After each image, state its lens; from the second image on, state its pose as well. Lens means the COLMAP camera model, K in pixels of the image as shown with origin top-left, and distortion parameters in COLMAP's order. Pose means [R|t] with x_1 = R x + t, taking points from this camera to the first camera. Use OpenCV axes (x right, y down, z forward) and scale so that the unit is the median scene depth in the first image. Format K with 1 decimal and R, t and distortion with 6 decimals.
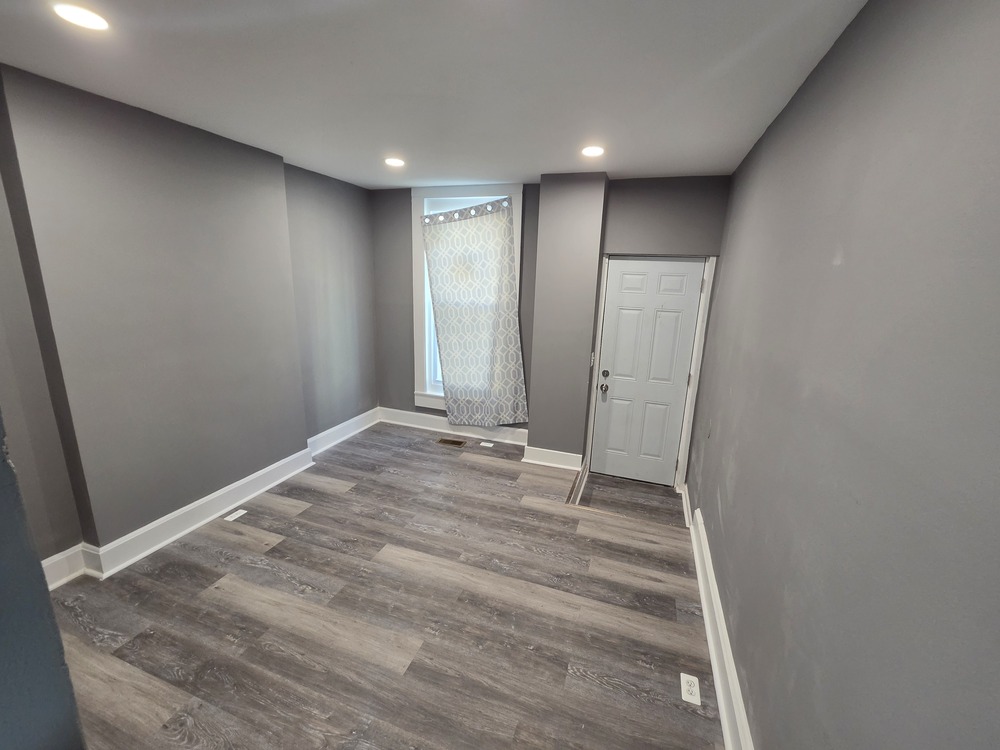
lens RADIAL K [[408.1, 0, 503.6], [0, 408.1, 372.6], [0, 0, 1]] dist [-0.011018, -0.000711]
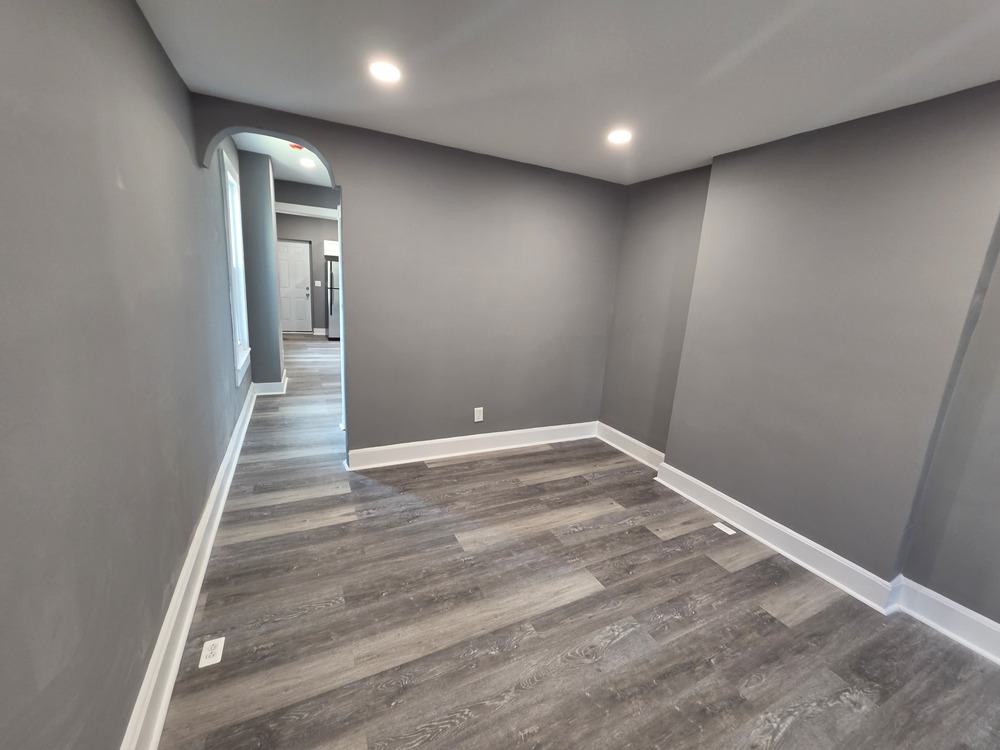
lens RADIAL K [[408.1, 0, 503.7], [0, 408.1, 367.4], [0, 0, 1]] dist [-0.011018, -0.000711]
pose [[-0.692915, 0.066486, -0.717947, 0.501814], [-0.255493, 0.908488, 0.330716, -0.246060], [0.674234, 0.412589, -0.612518, 1.420609]]
